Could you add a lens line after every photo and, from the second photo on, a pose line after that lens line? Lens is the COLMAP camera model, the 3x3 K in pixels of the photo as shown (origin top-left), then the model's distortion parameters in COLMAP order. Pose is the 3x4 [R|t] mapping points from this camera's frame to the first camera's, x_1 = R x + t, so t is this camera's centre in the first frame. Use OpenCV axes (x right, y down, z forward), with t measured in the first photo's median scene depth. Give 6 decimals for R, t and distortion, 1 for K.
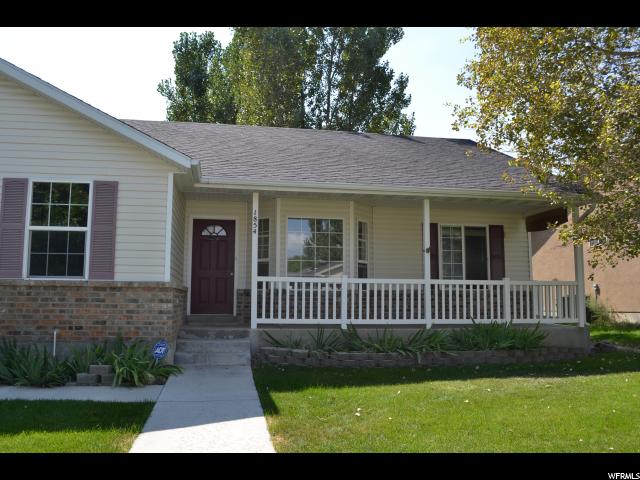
lens RADIAL K [[461.5, 0, 320.4], [0, 461.5, 248.3], [0, 0, 1]] dist [-0.128038, 0.125195]
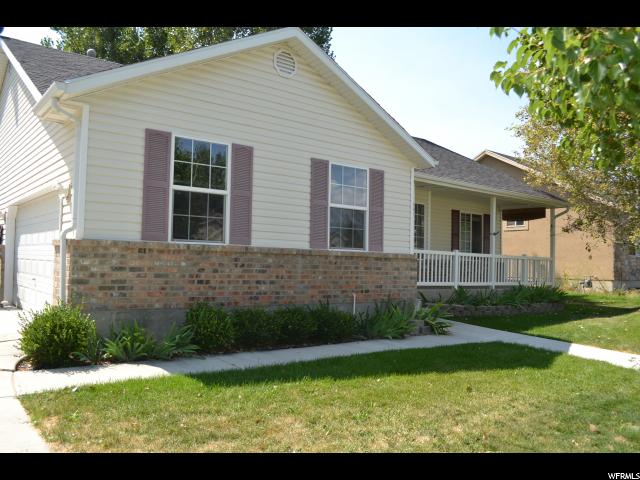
lens RADIAL K [[553.1, 0, 320.0], [0, 553.1, 240.0], [0, 0, 1]] dist [-0.122479, 0.003335]
pose [[0.848308, 0.037519, 0.528172, -0.979847], [-0.077338, 0.995569, 0.053494, -0.020573], [-0.523824, -0.086227, 0.847451, -0.125530]]
